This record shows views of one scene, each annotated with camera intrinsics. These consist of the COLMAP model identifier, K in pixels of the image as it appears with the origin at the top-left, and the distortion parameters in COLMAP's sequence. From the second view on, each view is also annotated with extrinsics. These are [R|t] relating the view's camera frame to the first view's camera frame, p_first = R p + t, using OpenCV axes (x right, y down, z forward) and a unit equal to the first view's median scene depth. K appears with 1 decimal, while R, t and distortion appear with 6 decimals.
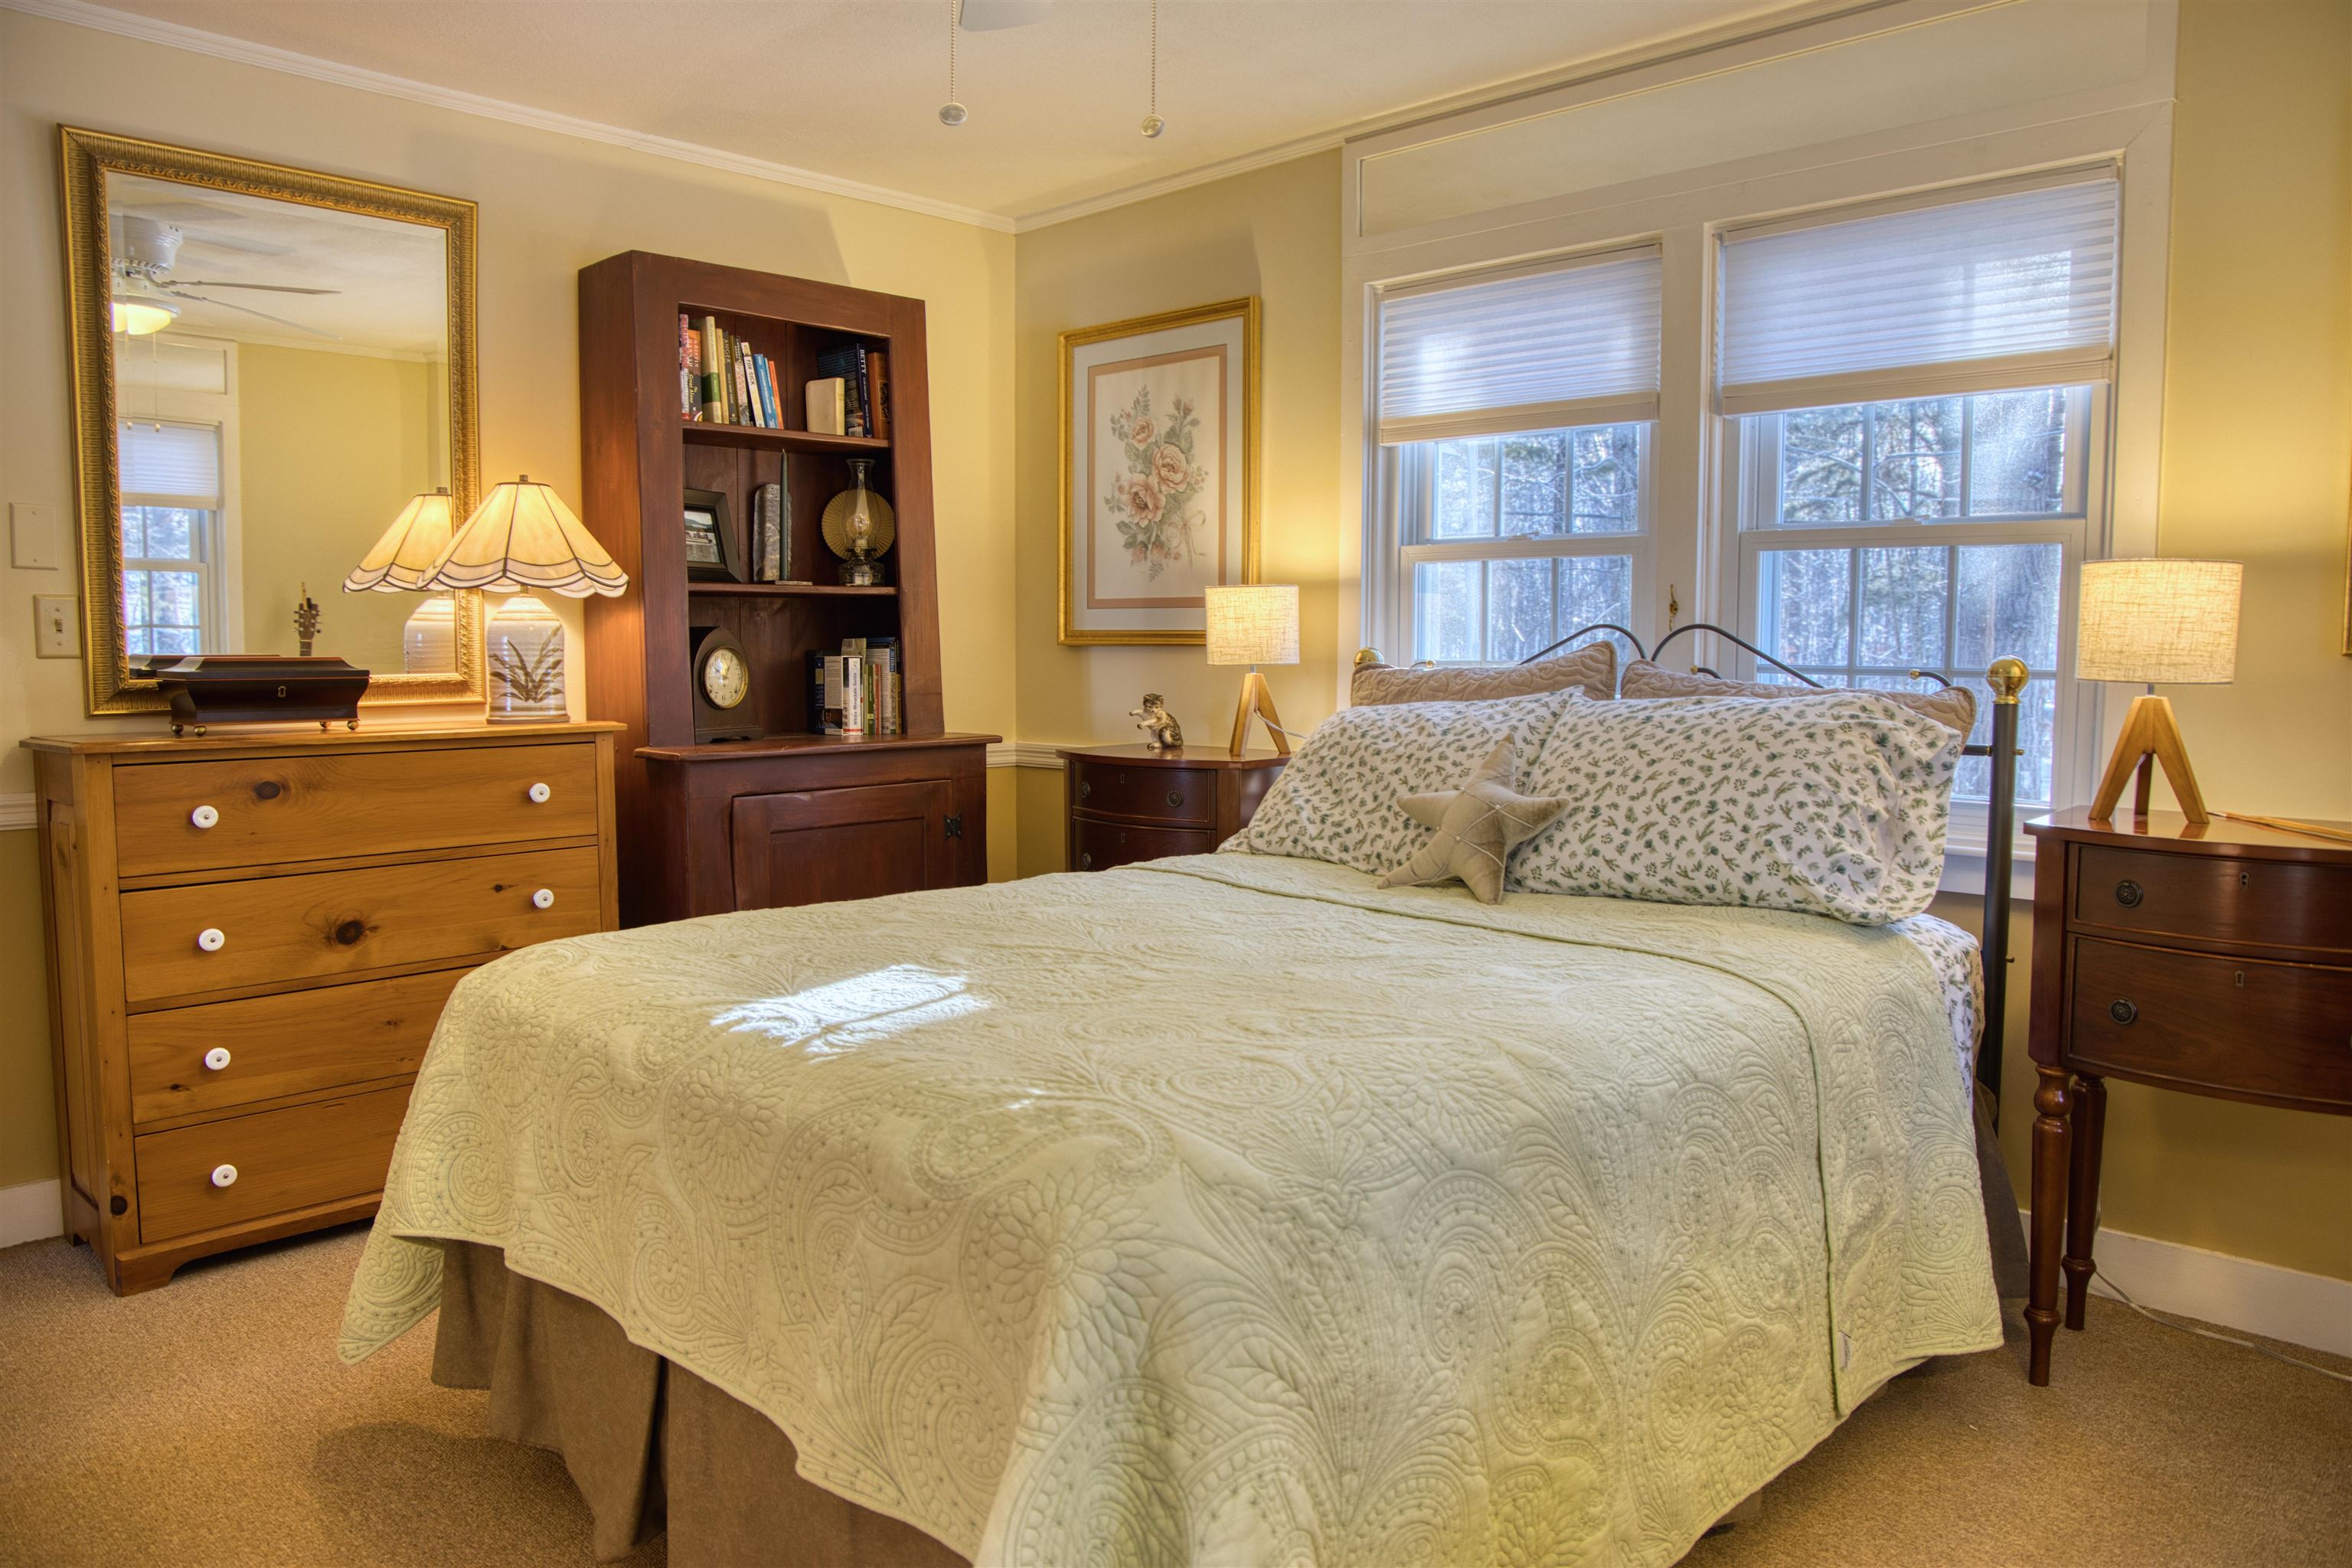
lens RADIAL K [[1617.3, 0, 1200.1], [0, 1617.3, 766.1], [0, 0, 1]] dist [-0.085932, 0.058329]
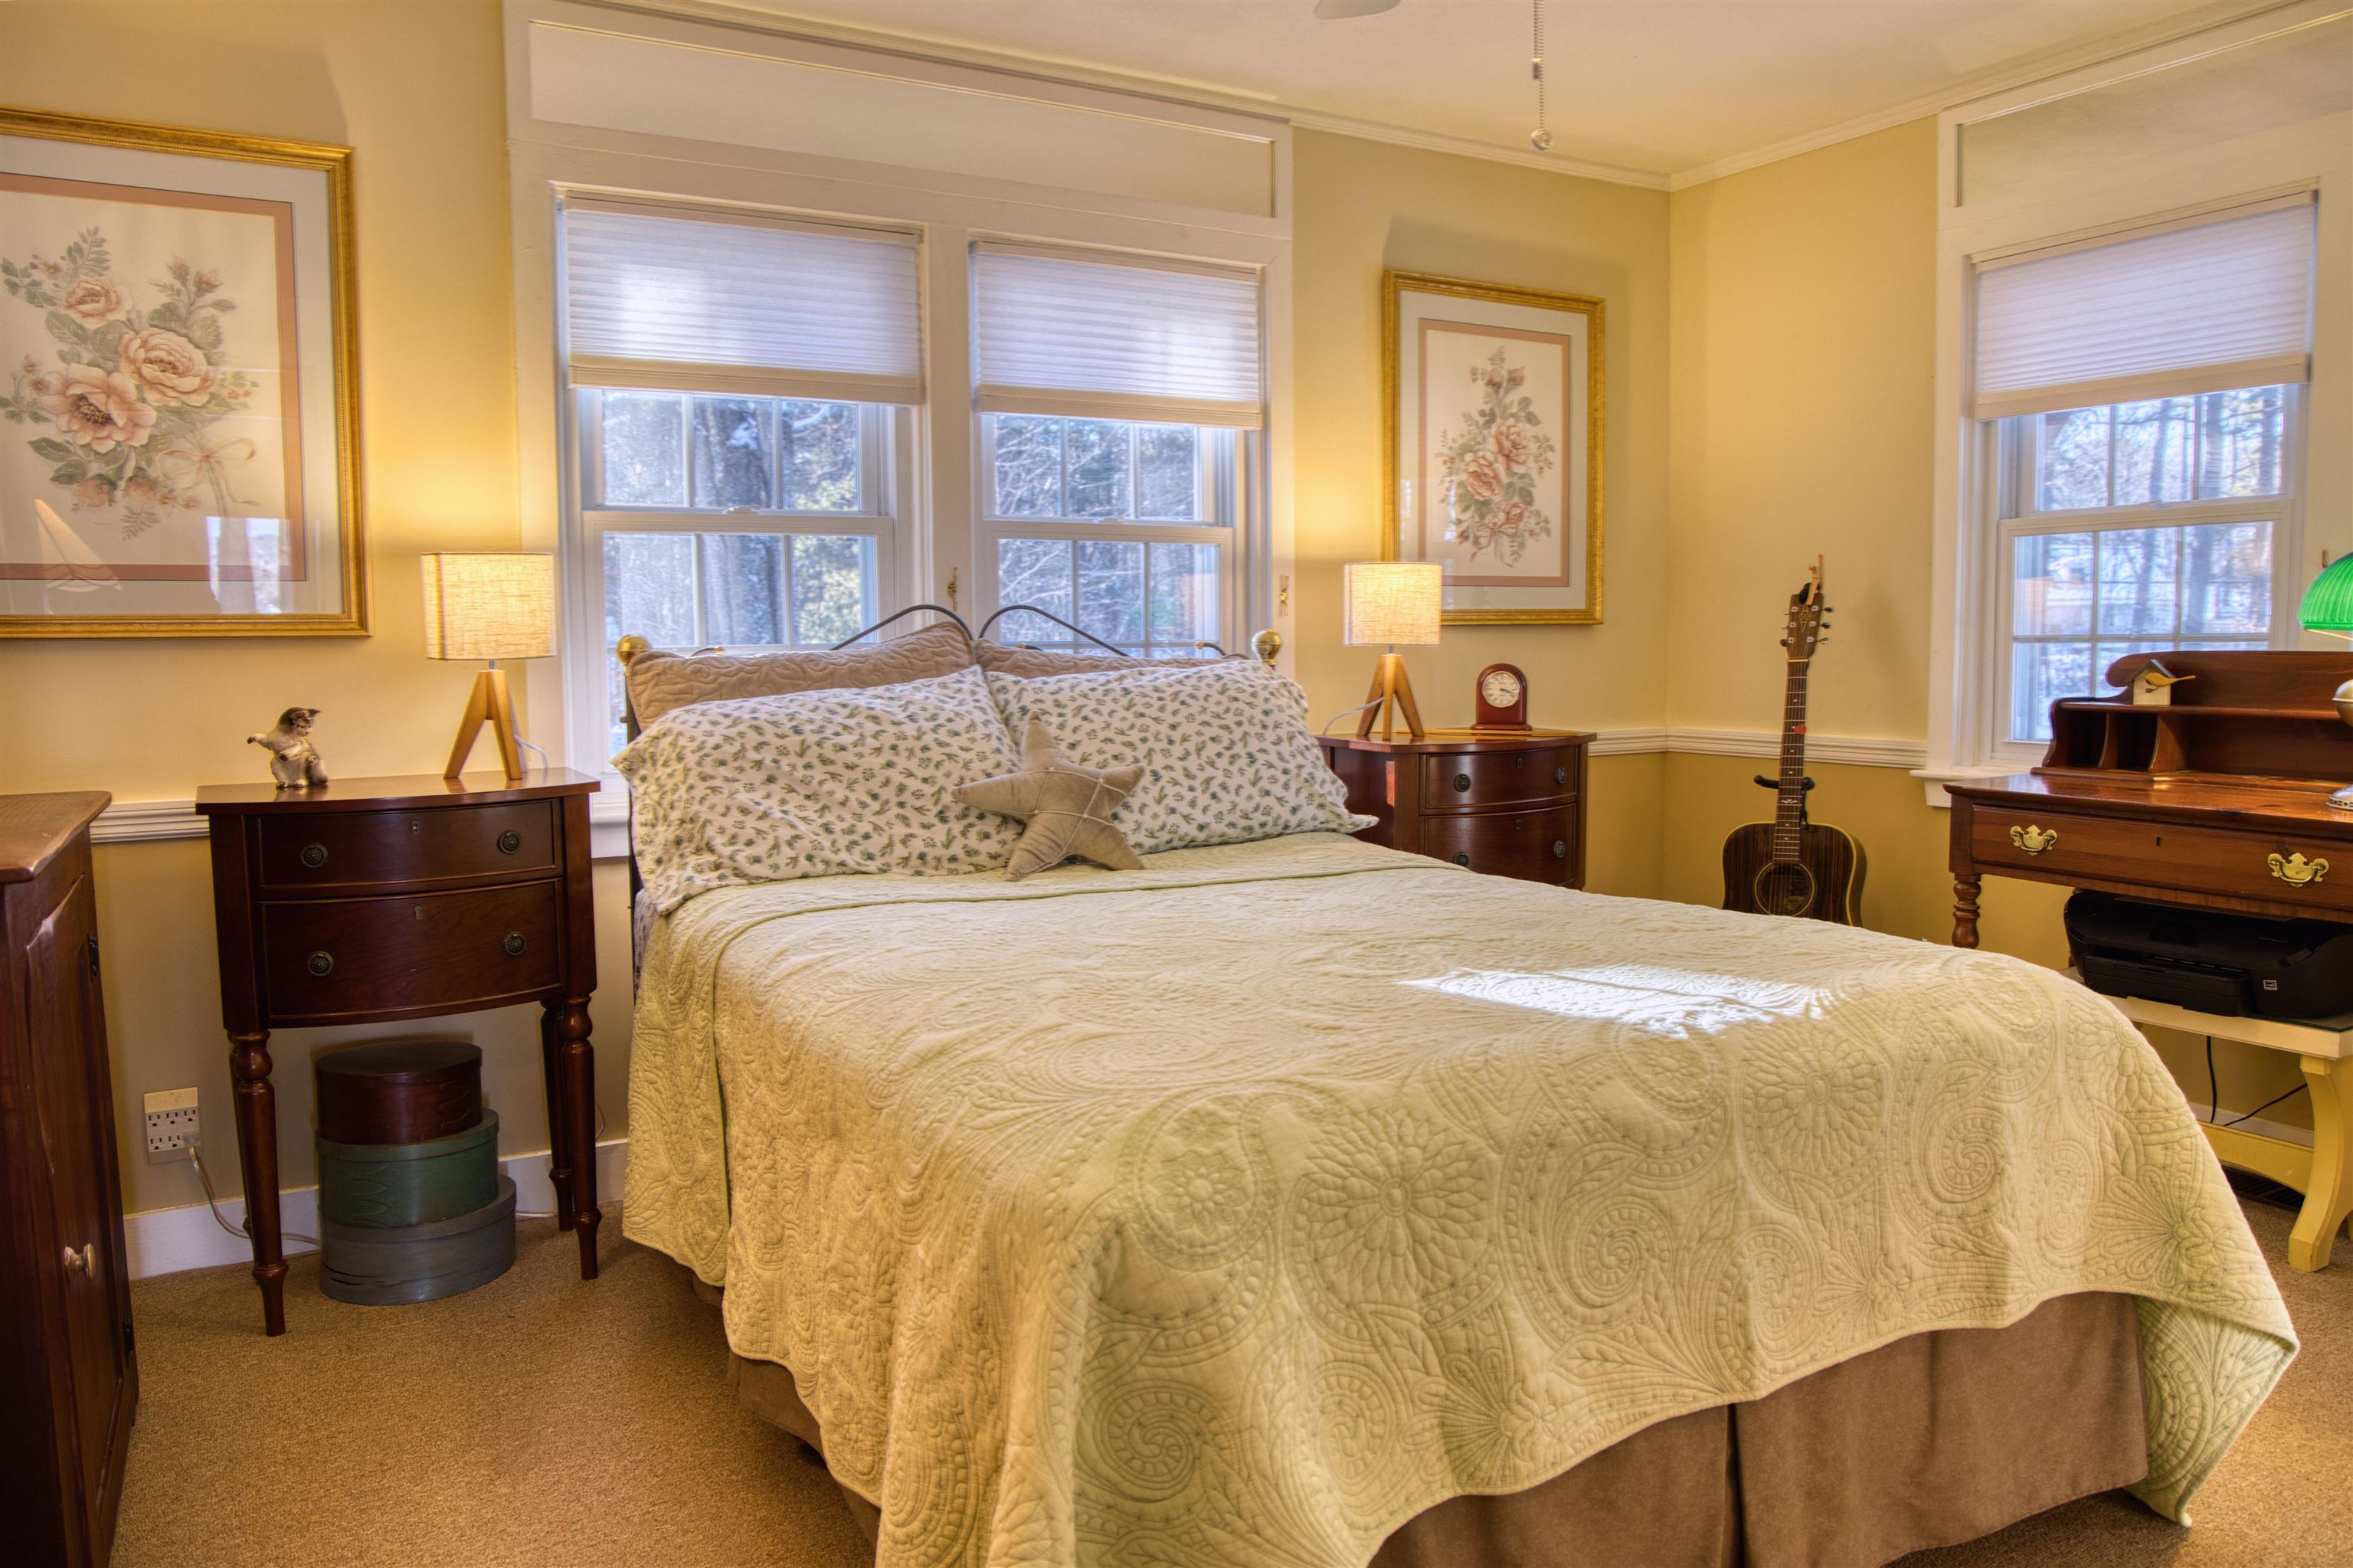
lens RADIAL K [[1618.1, 0, 1200.6], [0, 1618.1, 766.1], [0, 0, 1]] dist [-0.085932, 0.058329]
pose [[0.289583, -0.087685, 0.953128, -0.697551], [0.080935, 0.994472, 0.066898, -0.042994], [-0.953725, 0.057768, 0.295079, 0.562402]]
